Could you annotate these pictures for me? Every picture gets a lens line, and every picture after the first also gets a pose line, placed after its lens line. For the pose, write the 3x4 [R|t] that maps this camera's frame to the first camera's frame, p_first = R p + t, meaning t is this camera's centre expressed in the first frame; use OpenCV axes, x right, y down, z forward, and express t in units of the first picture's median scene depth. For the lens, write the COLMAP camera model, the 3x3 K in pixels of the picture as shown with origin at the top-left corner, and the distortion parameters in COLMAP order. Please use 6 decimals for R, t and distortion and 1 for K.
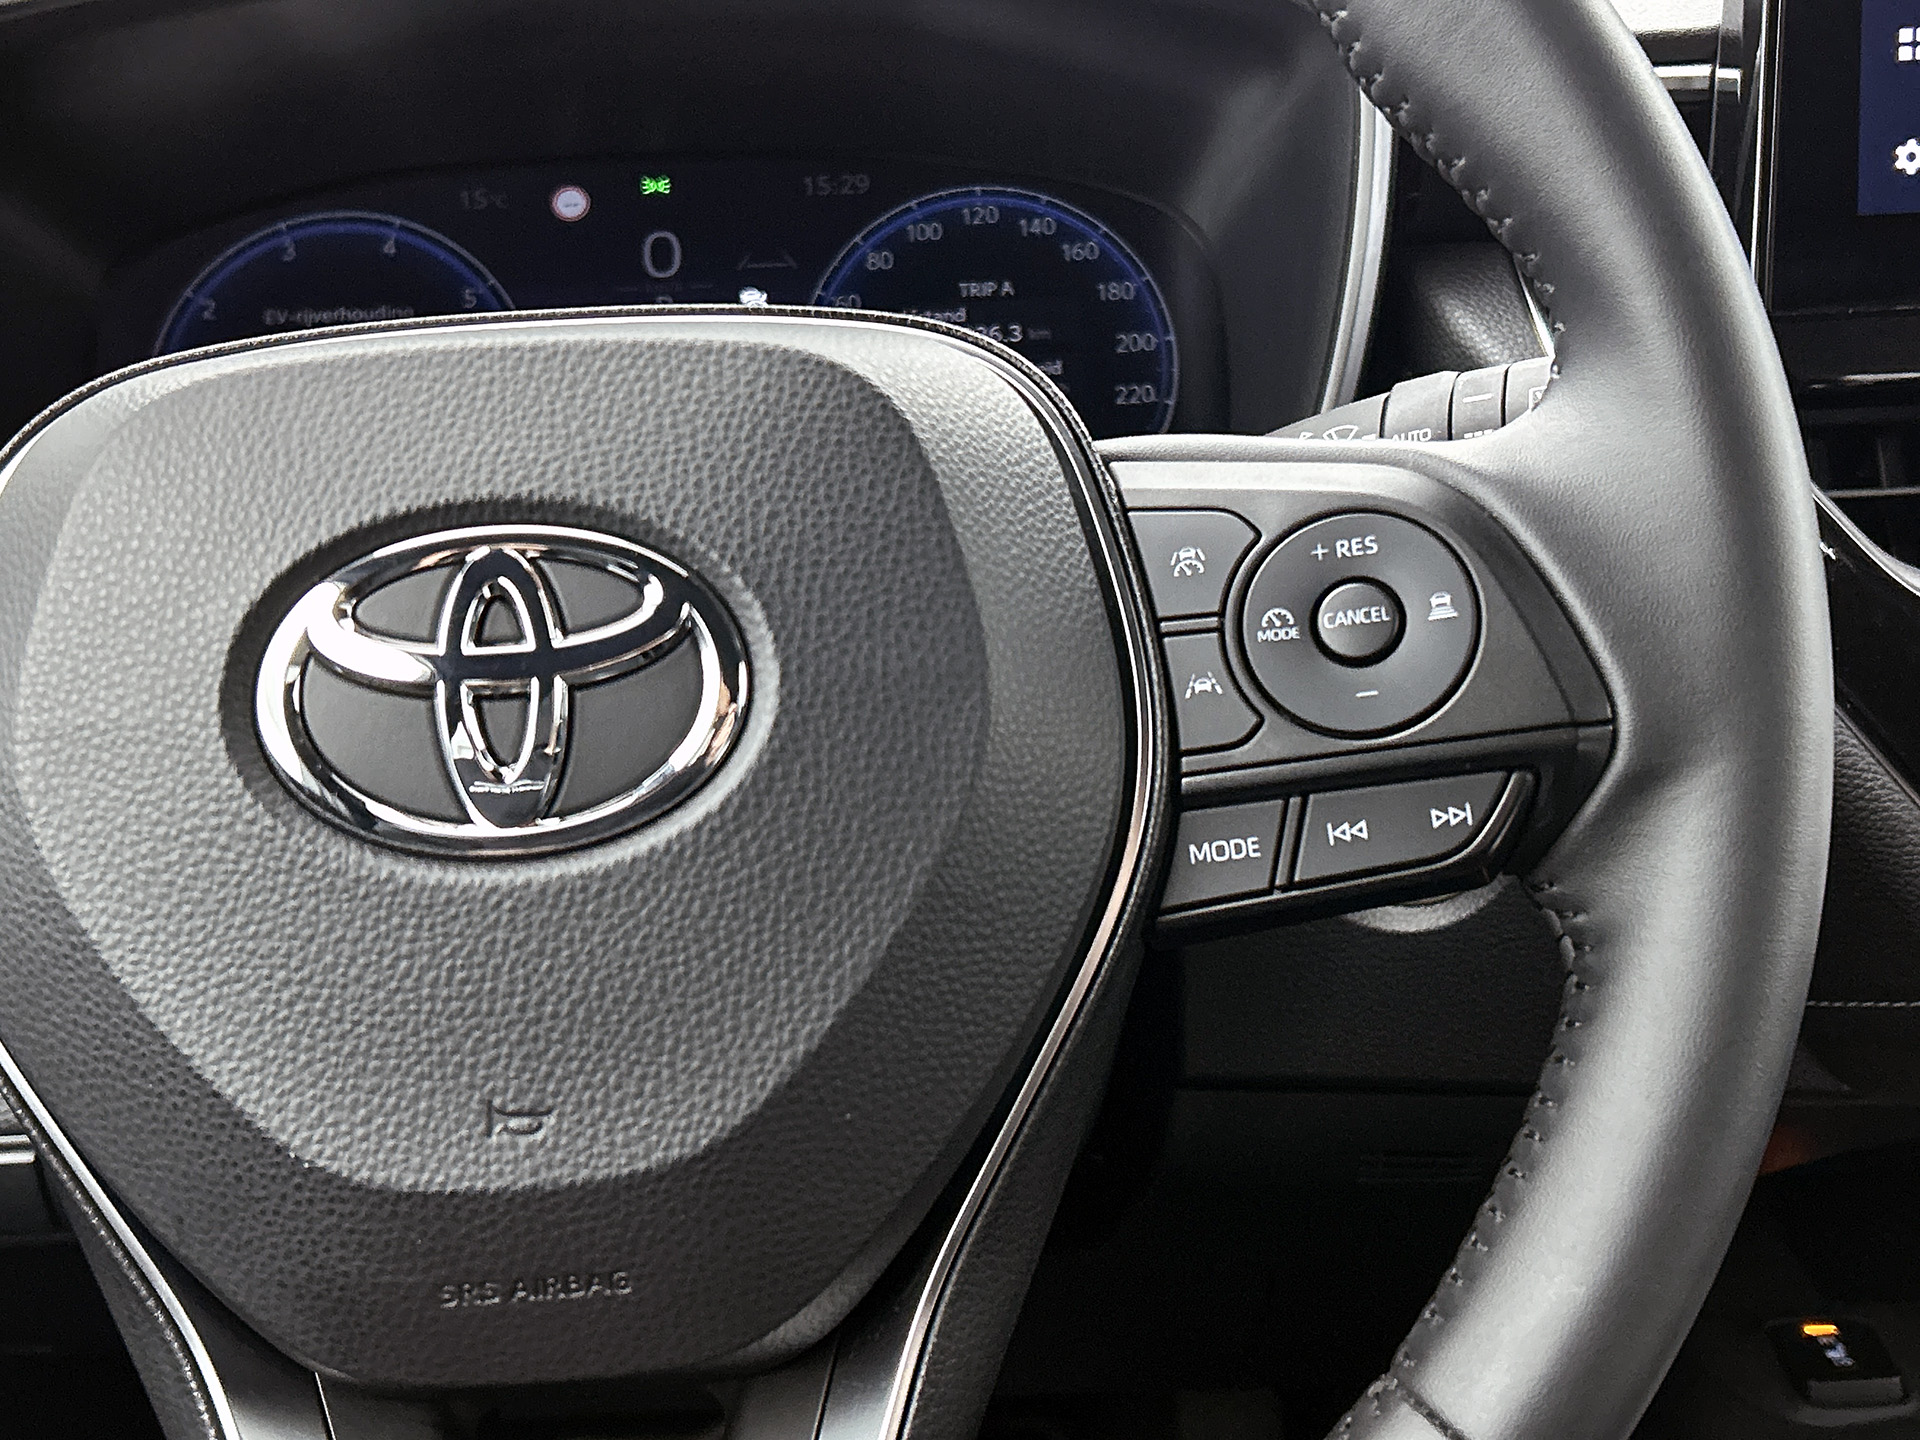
lens RADIAL K [[2216.0, 0, 958.2], [0, 2216.0, 715.3], [0, 0, 1]] dist [0.096228, 0.000000]
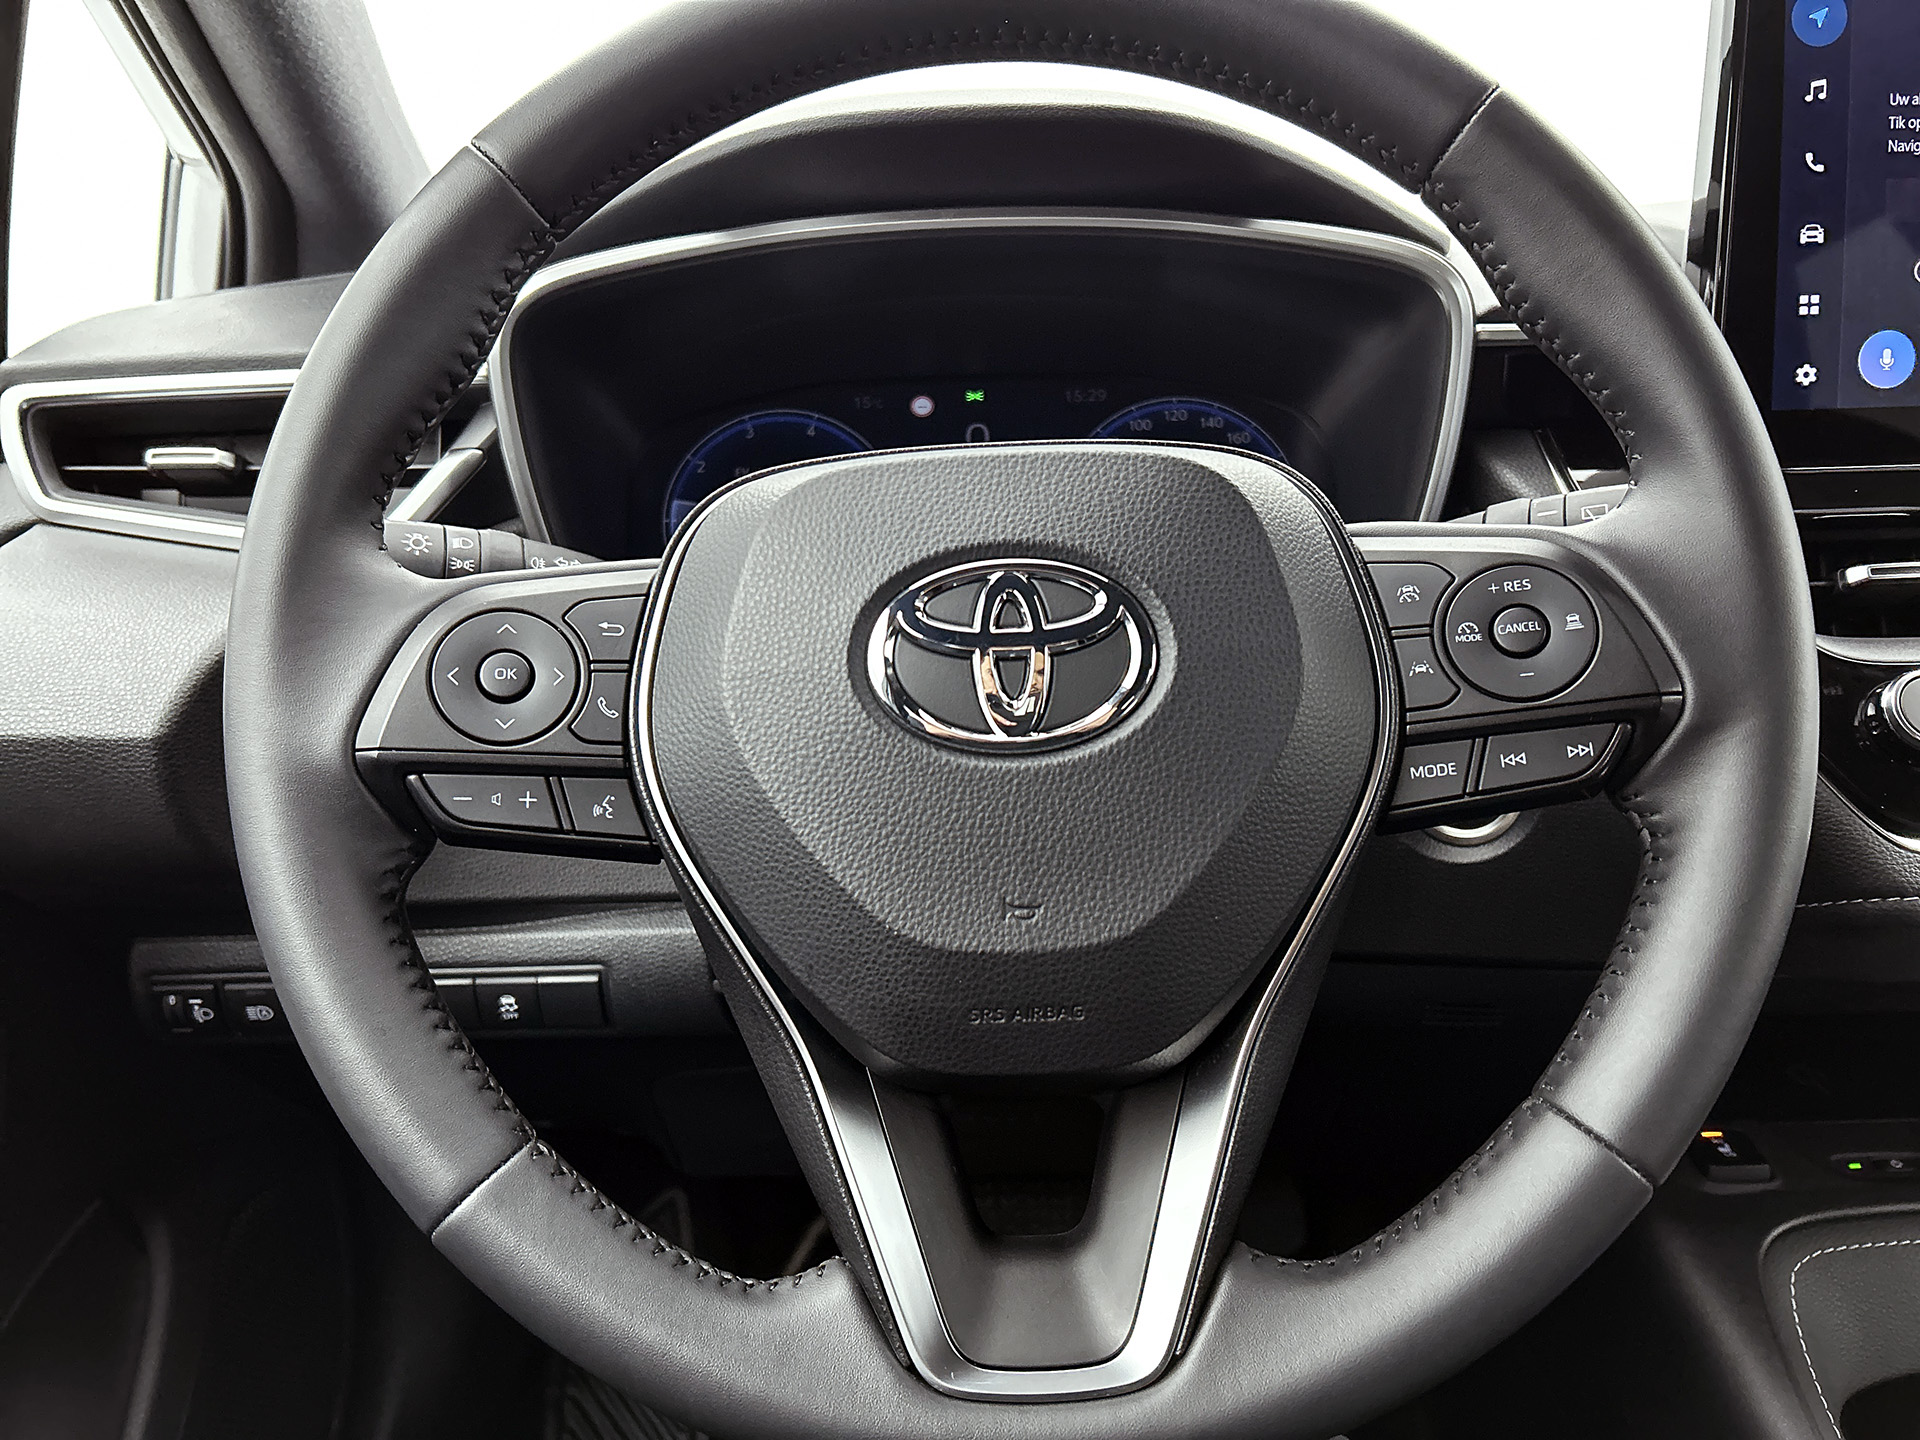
lens RADIAL K [[1464.6, 0, 946.3], [0, 1464.6, 719.6], [0, 0, 1]] dist [0.052327, -0.044140]
pose [[0.998791, 0.022585, -0.043655, -0.197510], [-0.024518, 0.998719, -0.044259, 0.084226], [0.042599, 0.045276, 0.998066, -0.093978]]
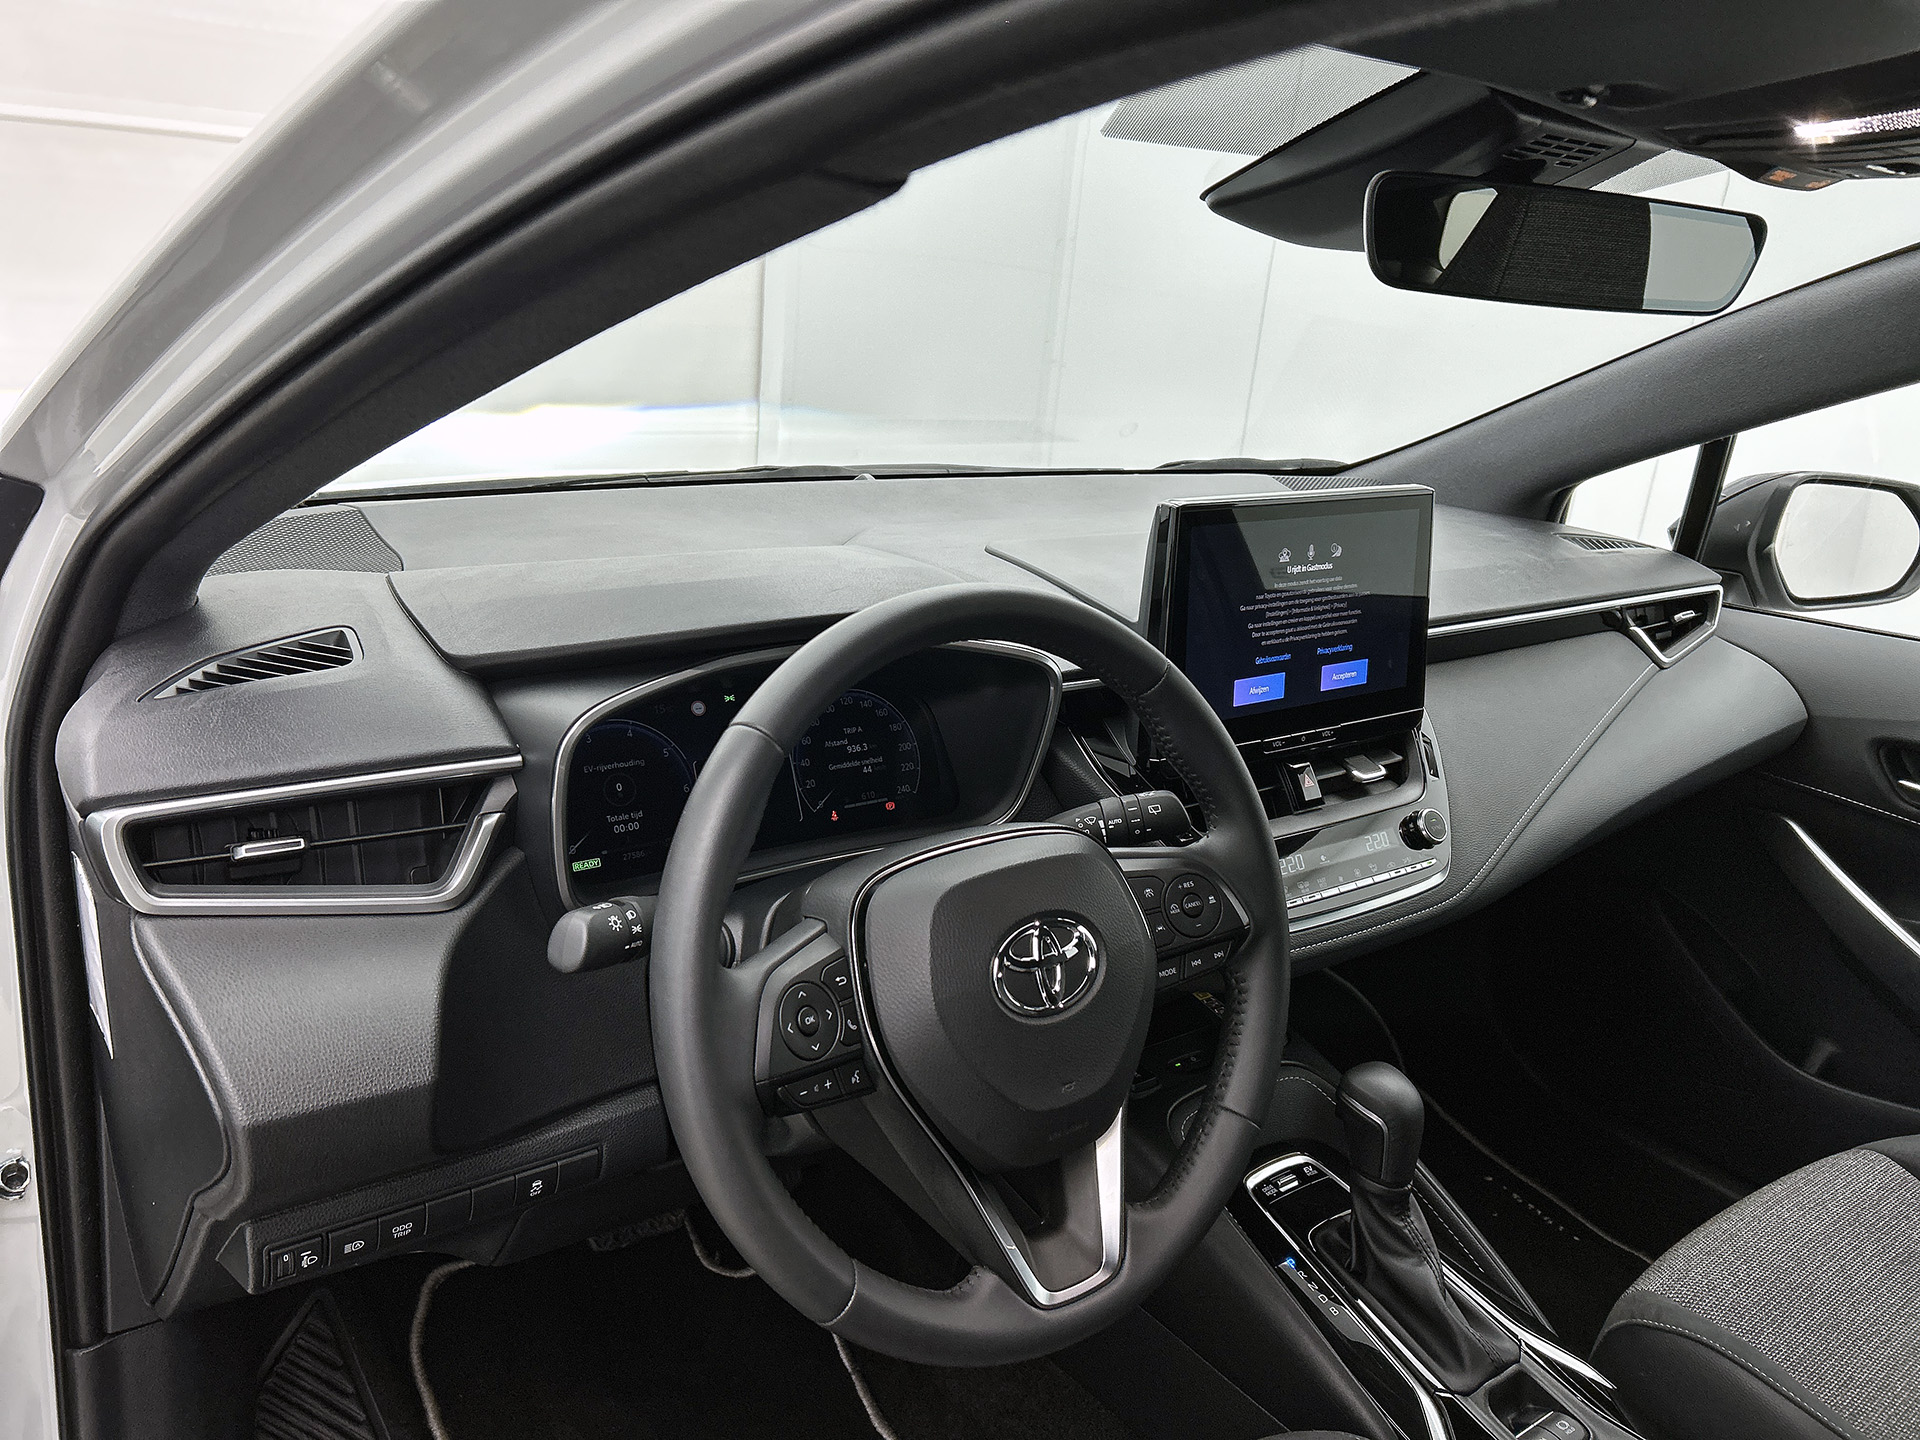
lens RADIAL K [[1464.6, 0, 960.3], [0, 1464.6, 729.4], [0, 0, 1]] dist [0.052327, -0.044140]
pose [[0.819383, -0.078345, 0.567867, -1.577004], [0.064328, 0.996926, 0.044720, -0.489956], [-0.569626, -0.000113, 0.821904, -0.834856]]
